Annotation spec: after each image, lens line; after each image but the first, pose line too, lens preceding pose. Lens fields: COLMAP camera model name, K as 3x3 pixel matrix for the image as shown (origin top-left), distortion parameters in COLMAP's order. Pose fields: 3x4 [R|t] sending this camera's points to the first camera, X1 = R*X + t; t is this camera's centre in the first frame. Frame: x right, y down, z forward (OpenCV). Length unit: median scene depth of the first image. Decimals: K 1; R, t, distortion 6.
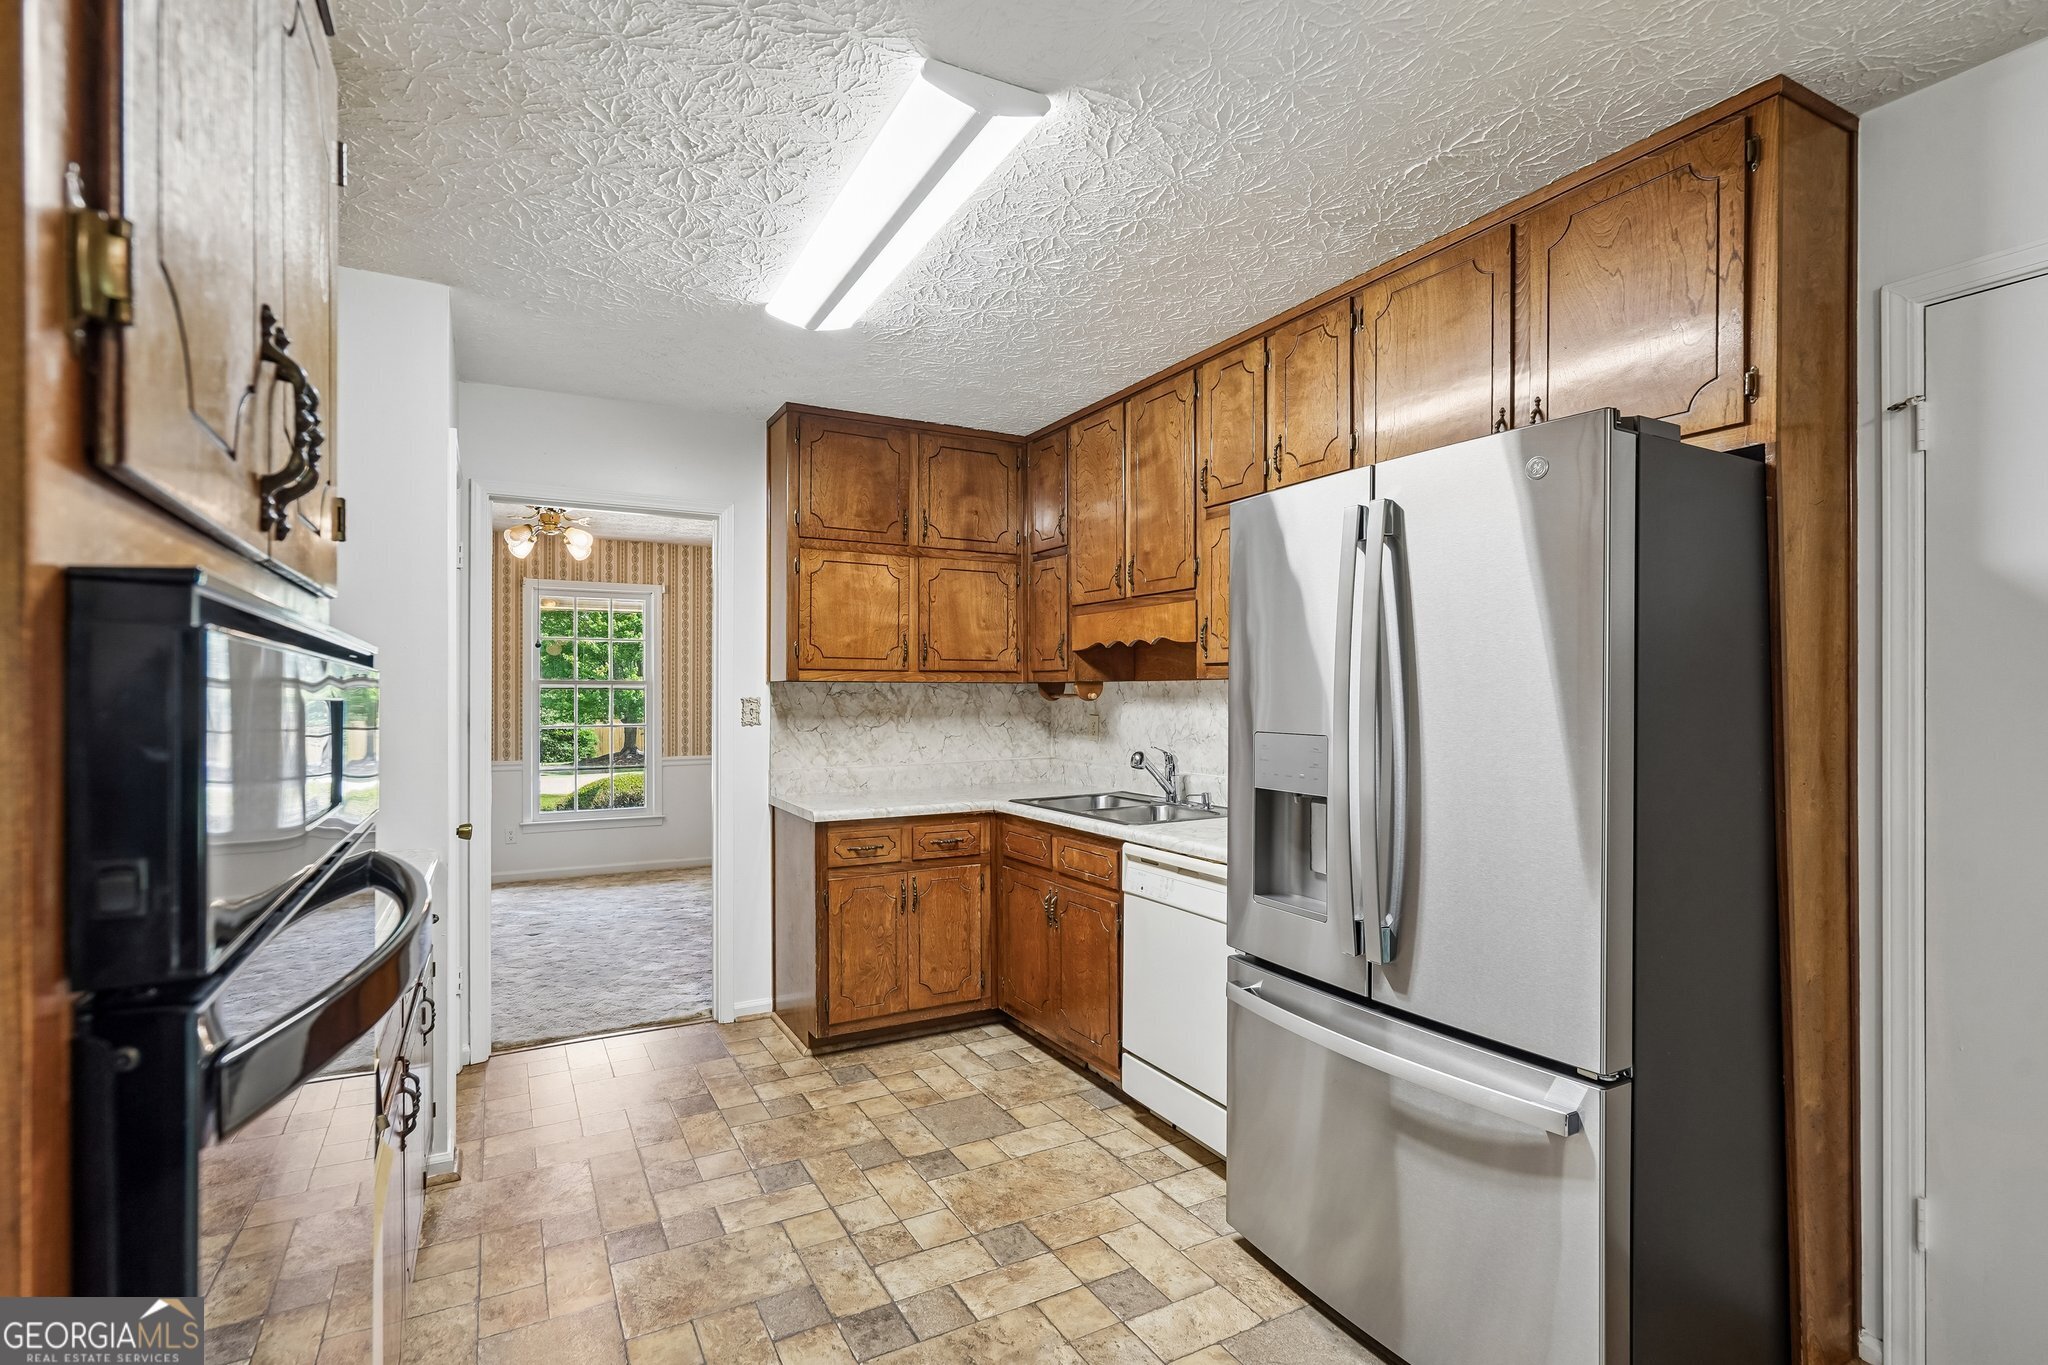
lens RADIAL K [[946.9, 0, 1022.5], [0, 946.9, 695.4], [0, 0, 1]] dist [0.004596, 0.001067]
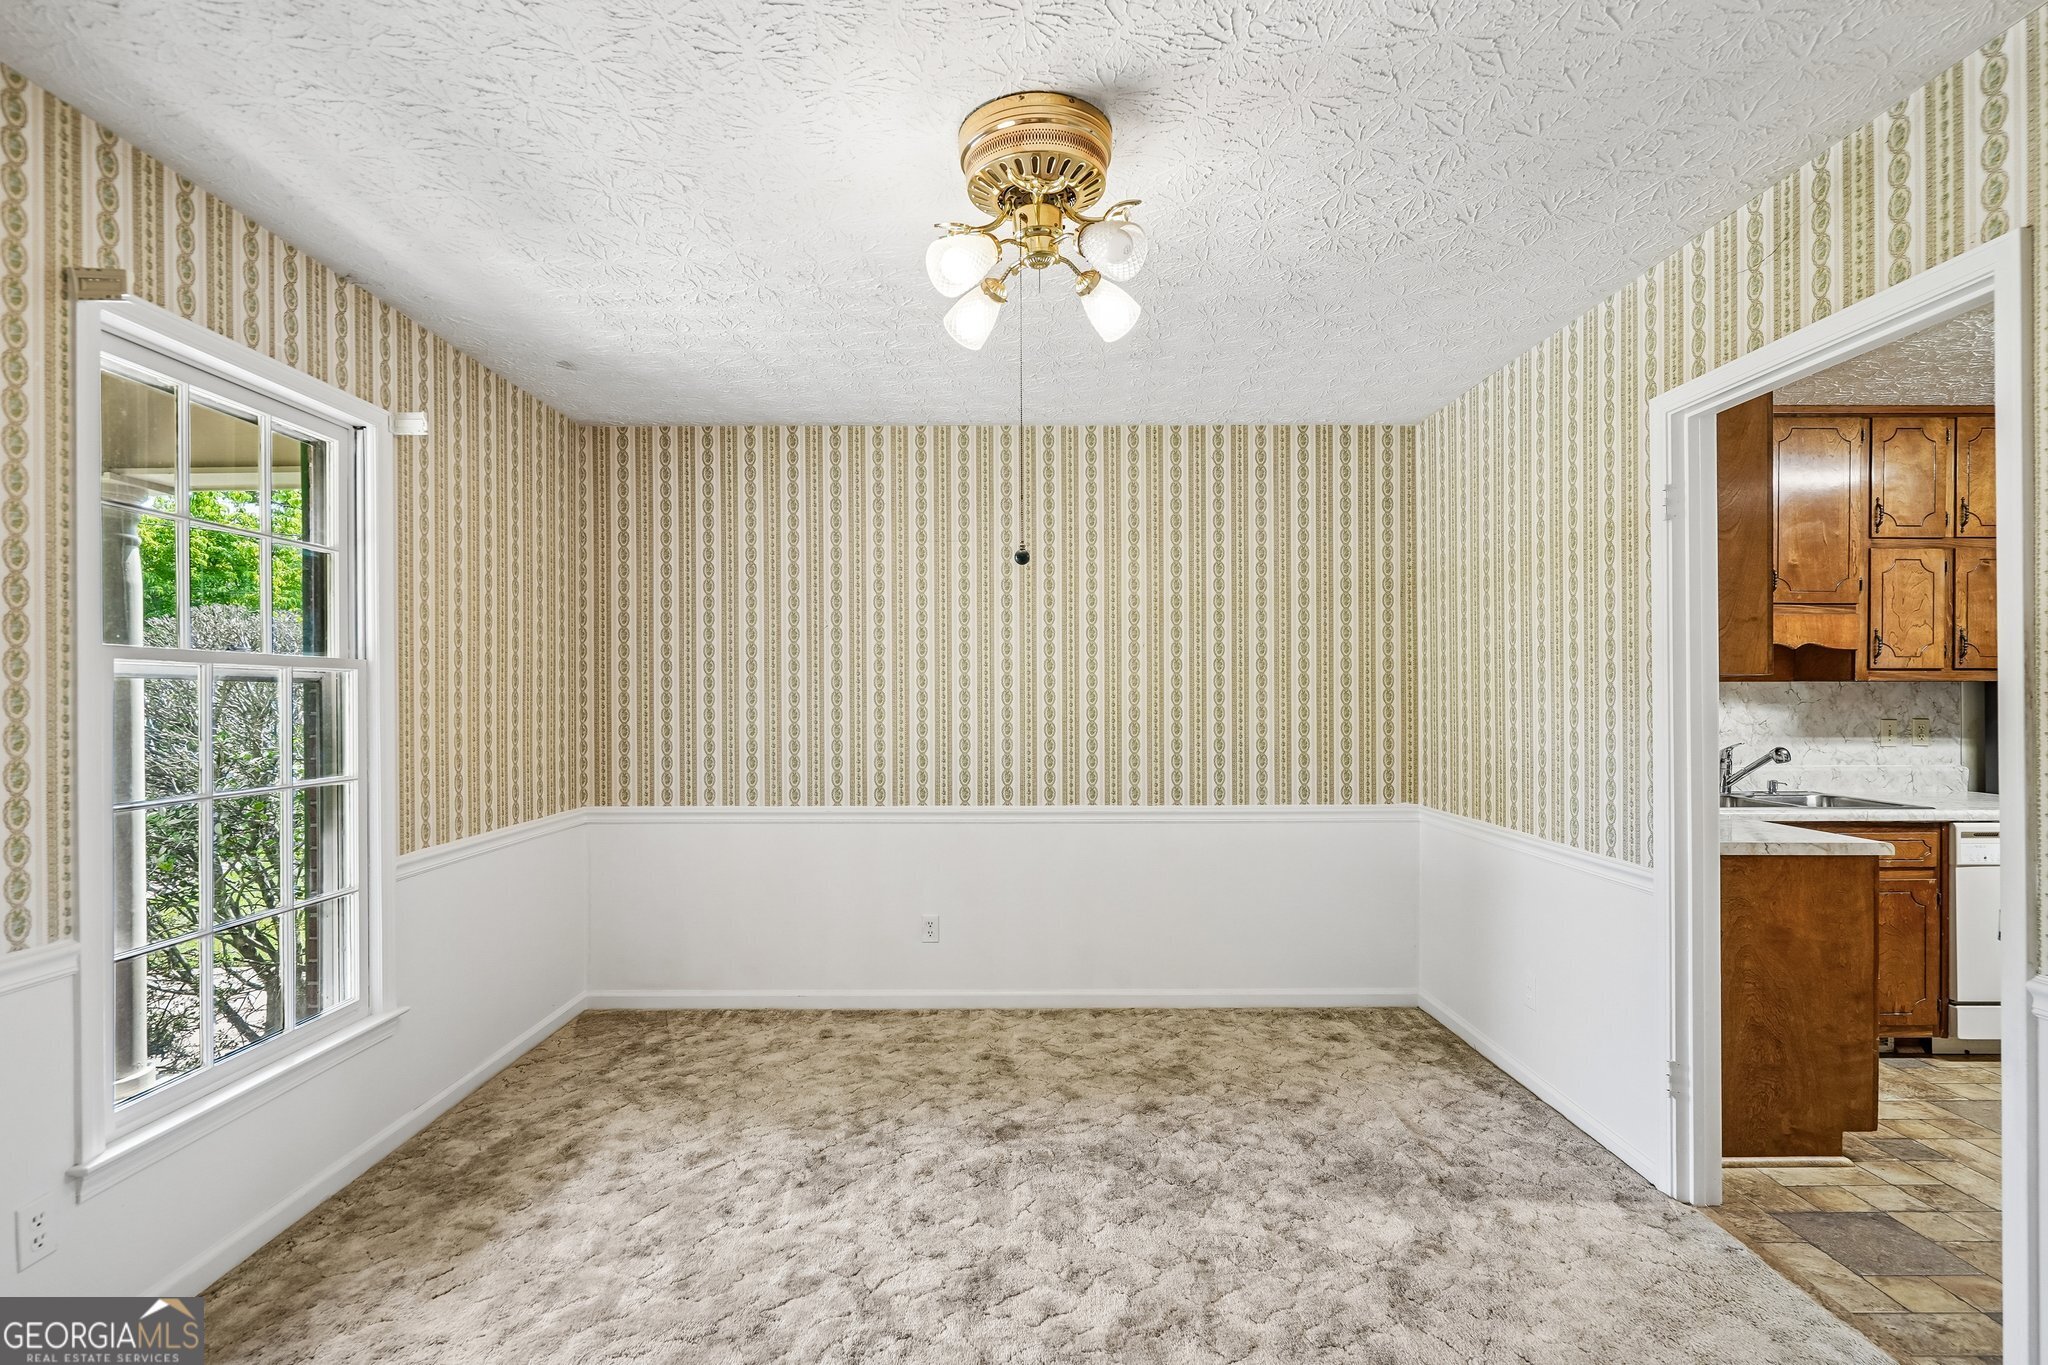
lens RADIAL K [[946.9, 0, 1022.5], [0, 946.9, 695.4], [0, 0, 1]] dist [0.004596, 0.001067]
pose [[0.479970, -0.002893, 0.877280, -1.386310], [0.002183, 0.999995, 0.002103, -0.004042], [-0.877282, 0.000906, 0.479974, 1.378683]]
